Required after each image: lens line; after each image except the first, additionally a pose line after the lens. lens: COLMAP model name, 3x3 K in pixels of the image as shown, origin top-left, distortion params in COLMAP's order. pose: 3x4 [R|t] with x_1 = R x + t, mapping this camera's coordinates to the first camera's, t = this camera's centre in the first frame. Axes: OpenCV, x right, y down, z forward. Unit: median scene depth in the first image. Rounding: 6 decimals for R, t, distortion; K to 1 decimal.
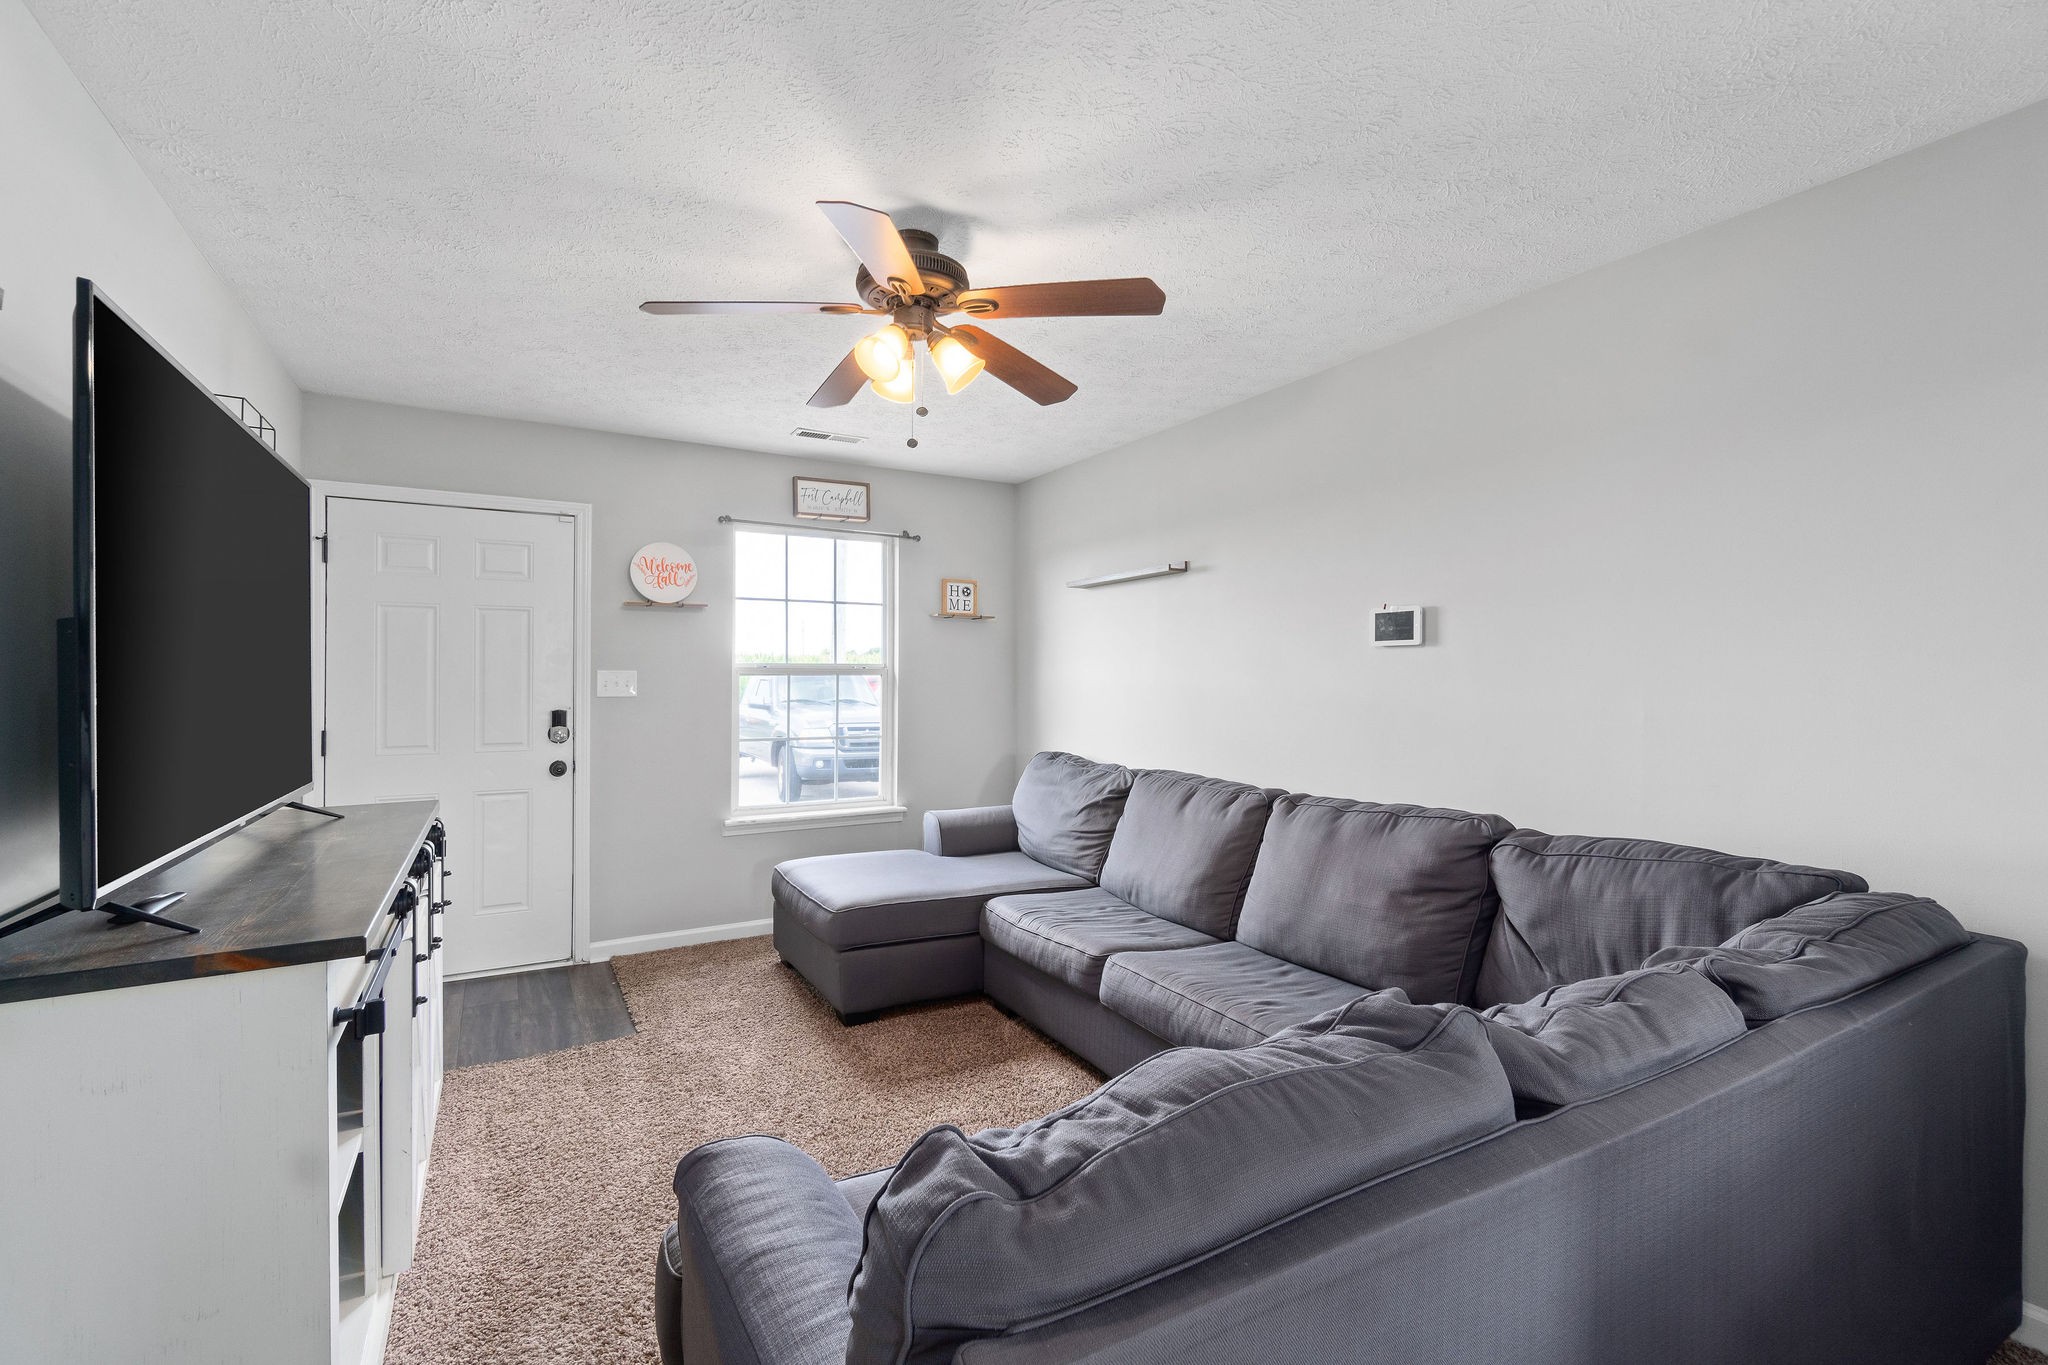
lens RADIAL K [[903.8, 0, 1031.7], [0, 903.8, 684.2], [0, 0, 1]] dist [-0.000211, -0.000256]
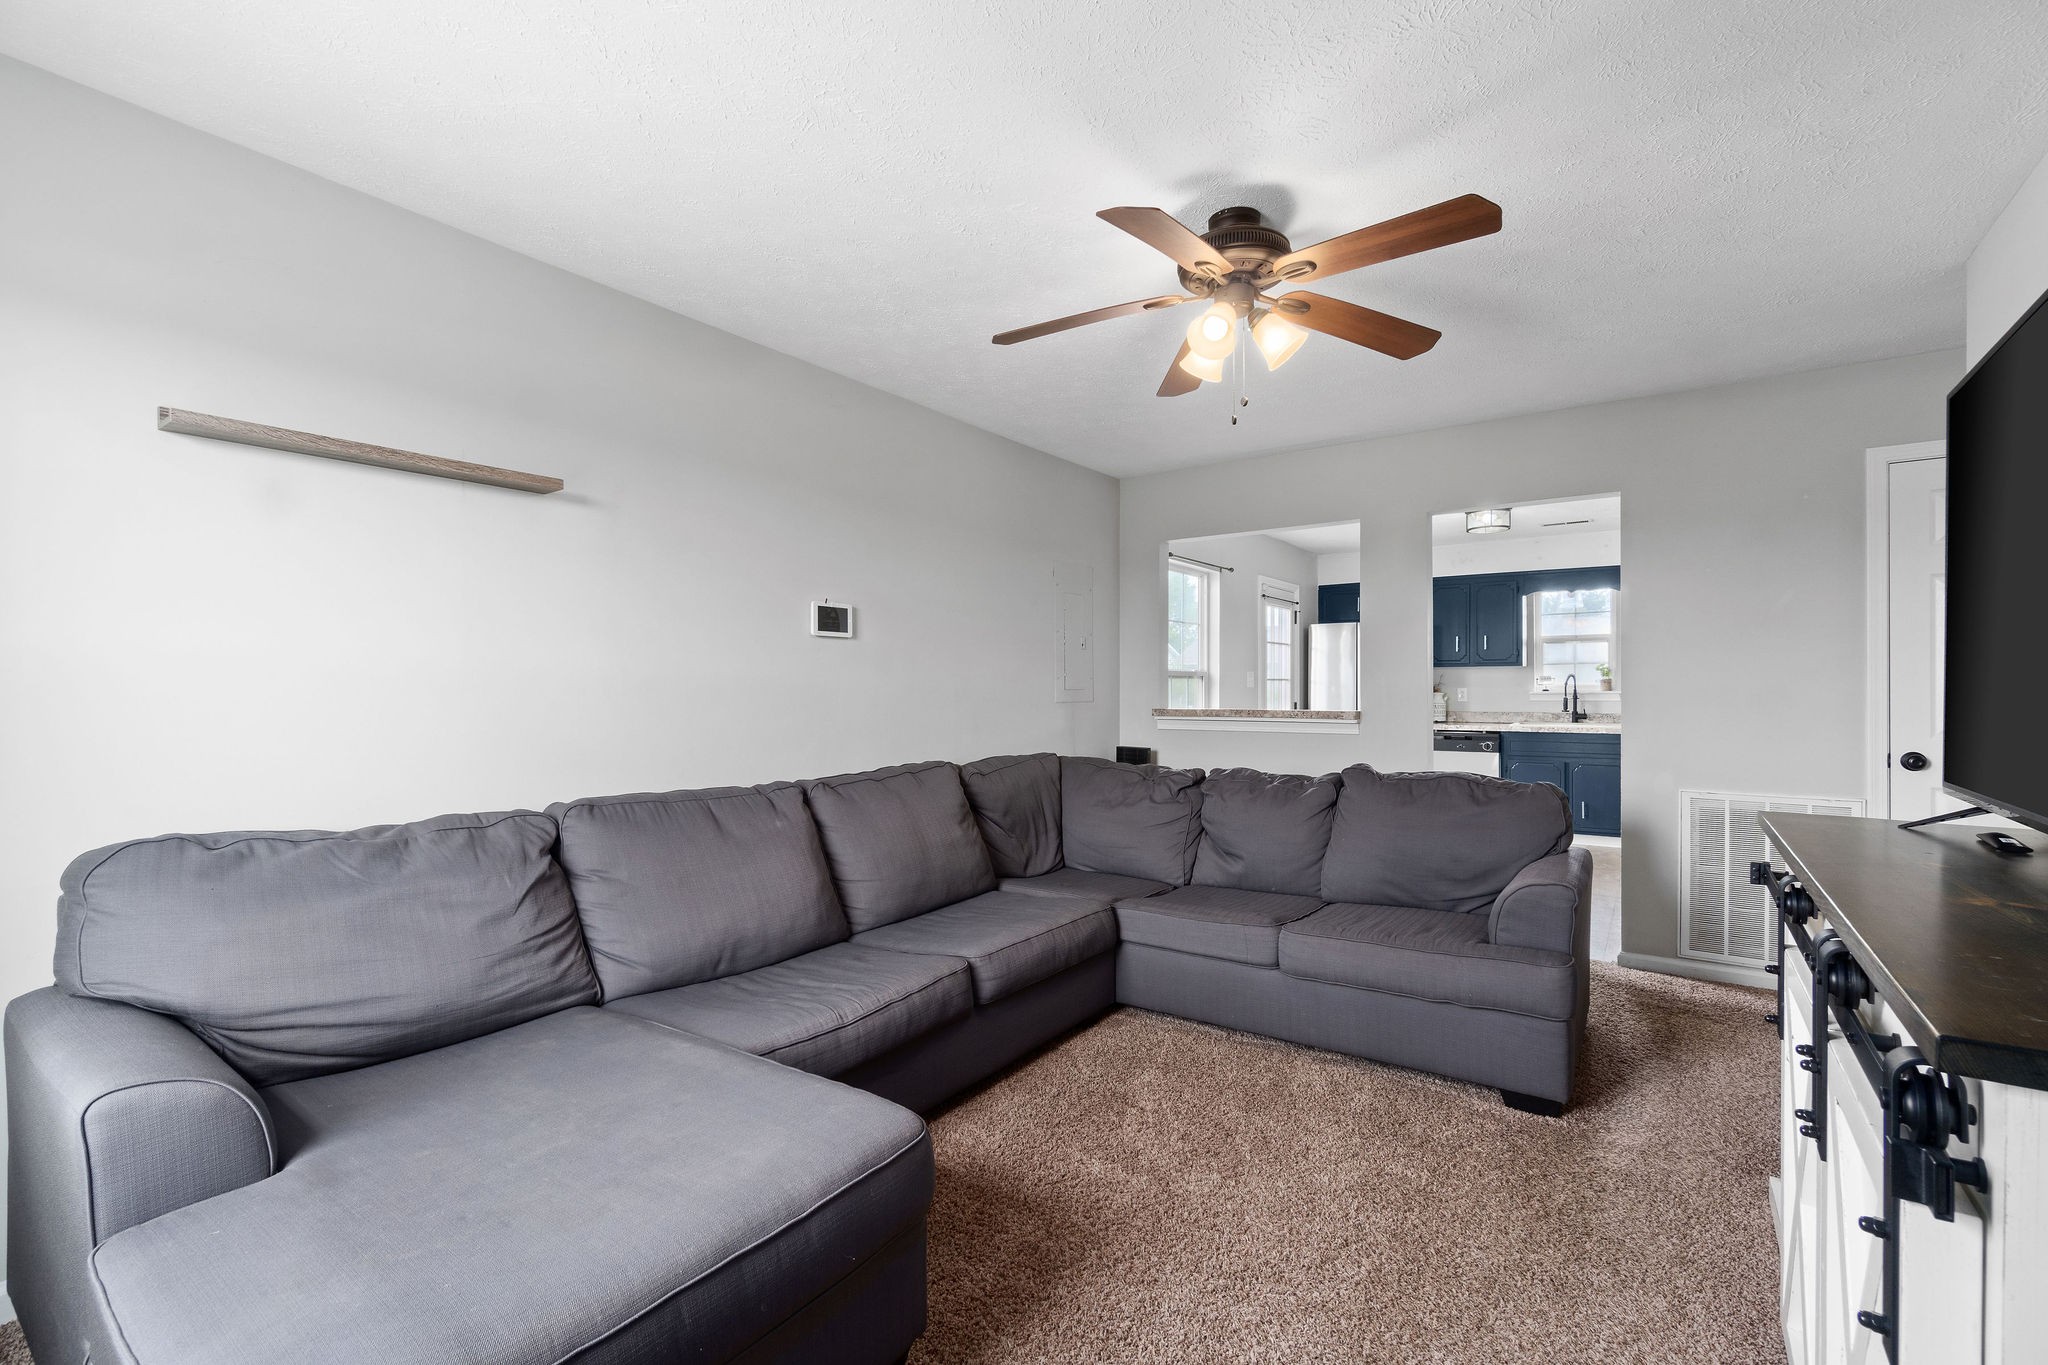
lens RADIAL K [[899.2, 0, 1017.8], [0, 899.2, 686.6], [0, 0, 1]] dist [0.001048, -0.000023]
pose [[-0.403799, -0.001637, 0.914846, -0.619272], [0.010415, 0.999925, 0.006386, 0.014218], [-0.914788, 0.012107, -0.403752, 1.054764]]
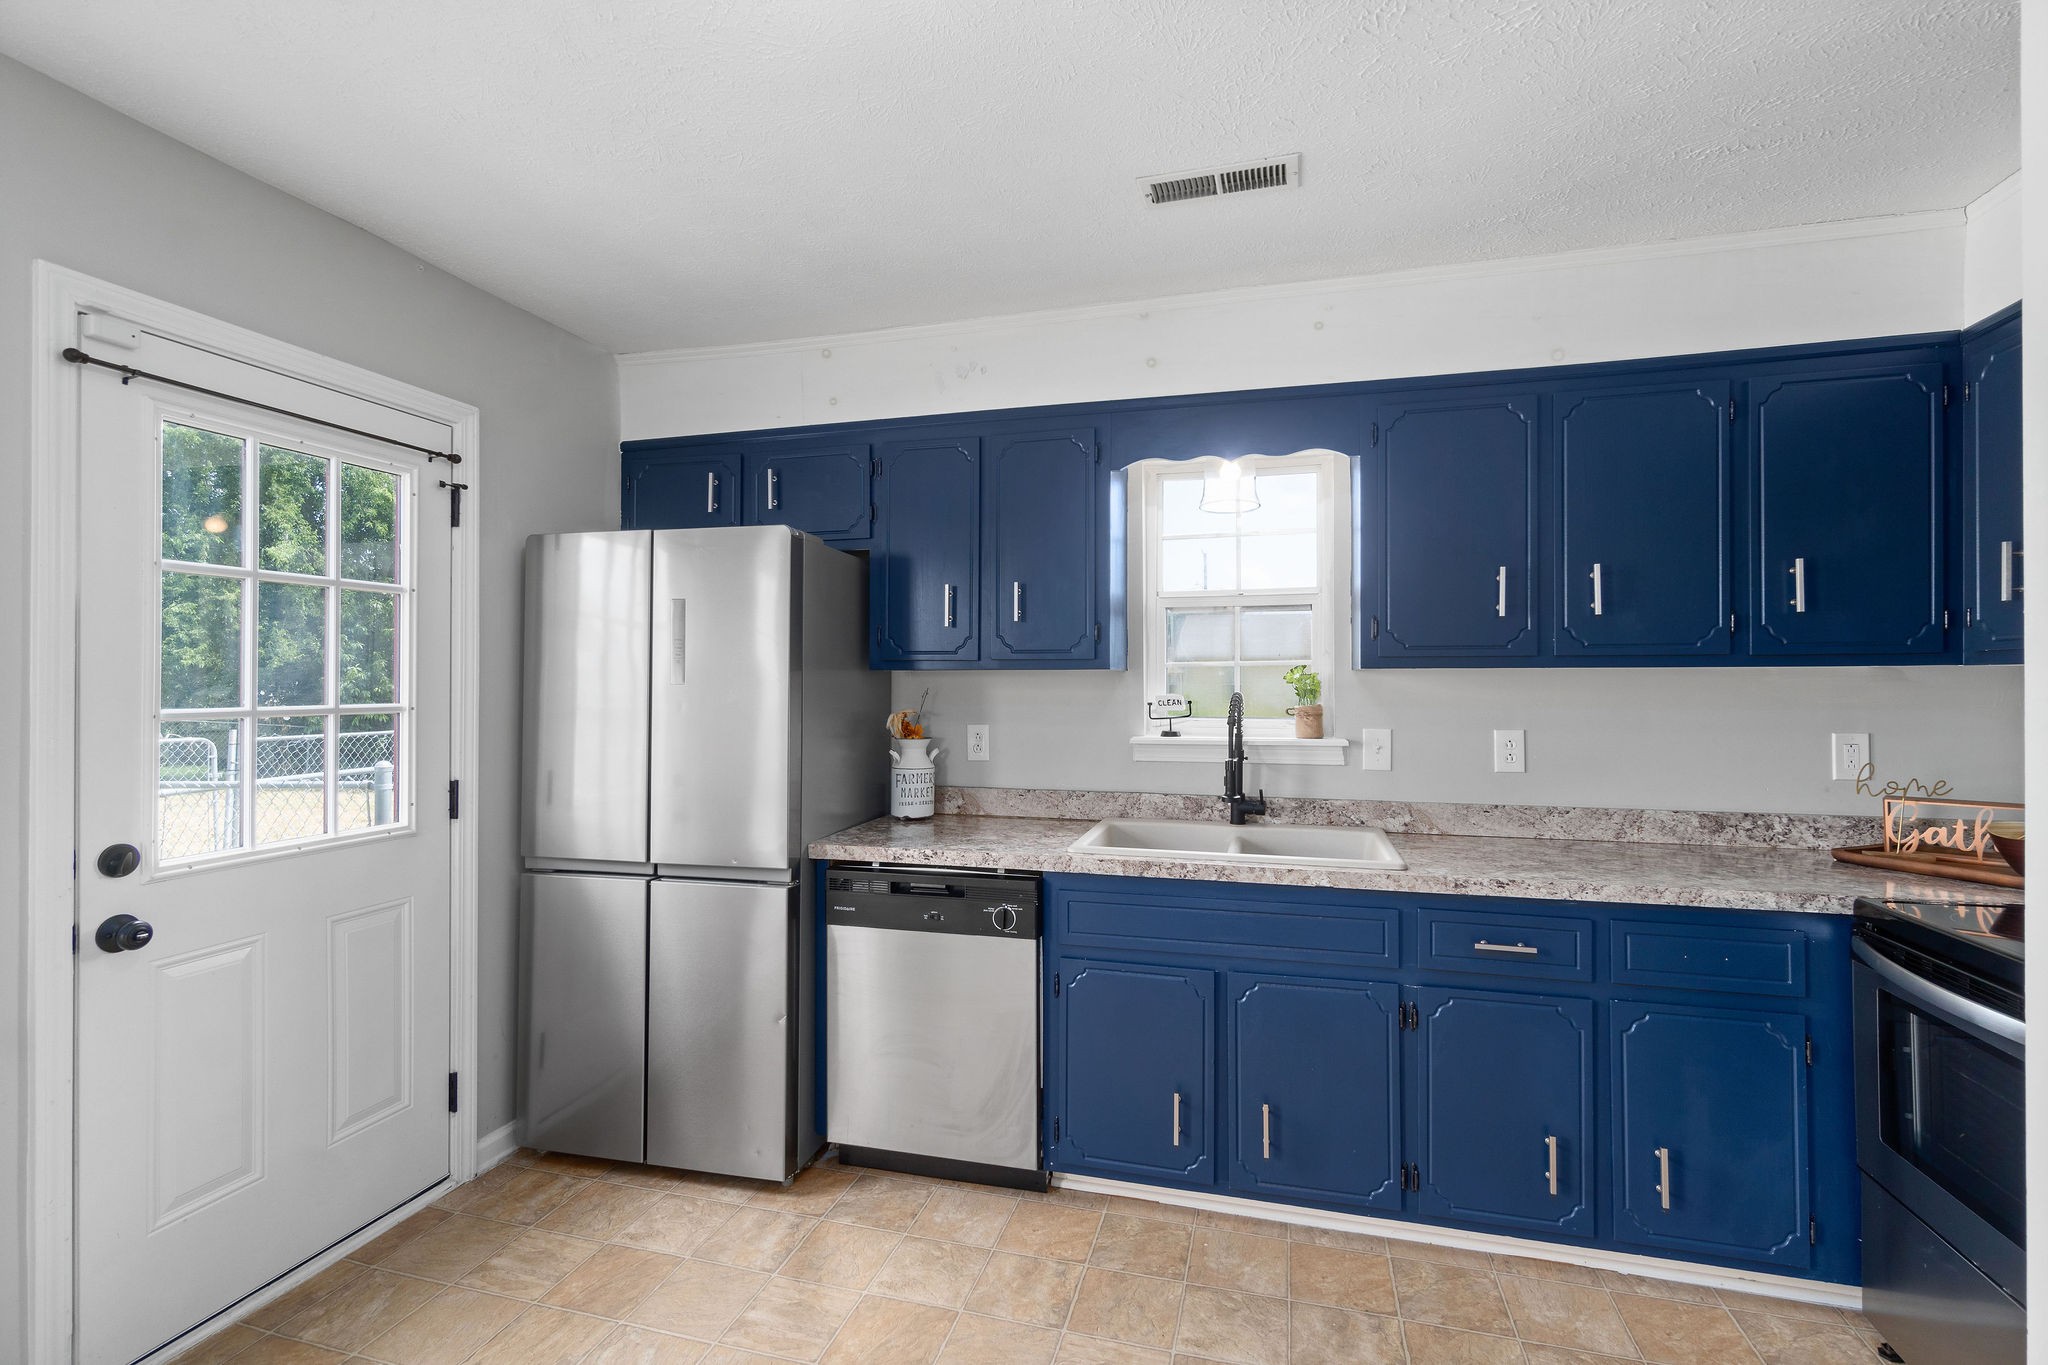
lens RADIAL K [[883.2, 0, 1021.5], [0, 883.2, 675.3], [0, 0, 1]] dist [0.018922, -0.008565]
pose [[-0.680501, 0.000761, 0.732747, 0.292125], [0.003303, 0.999992, 0.002030, -0.004269], [-0.732740, 0.003802, -0.680498, -0.251375]]
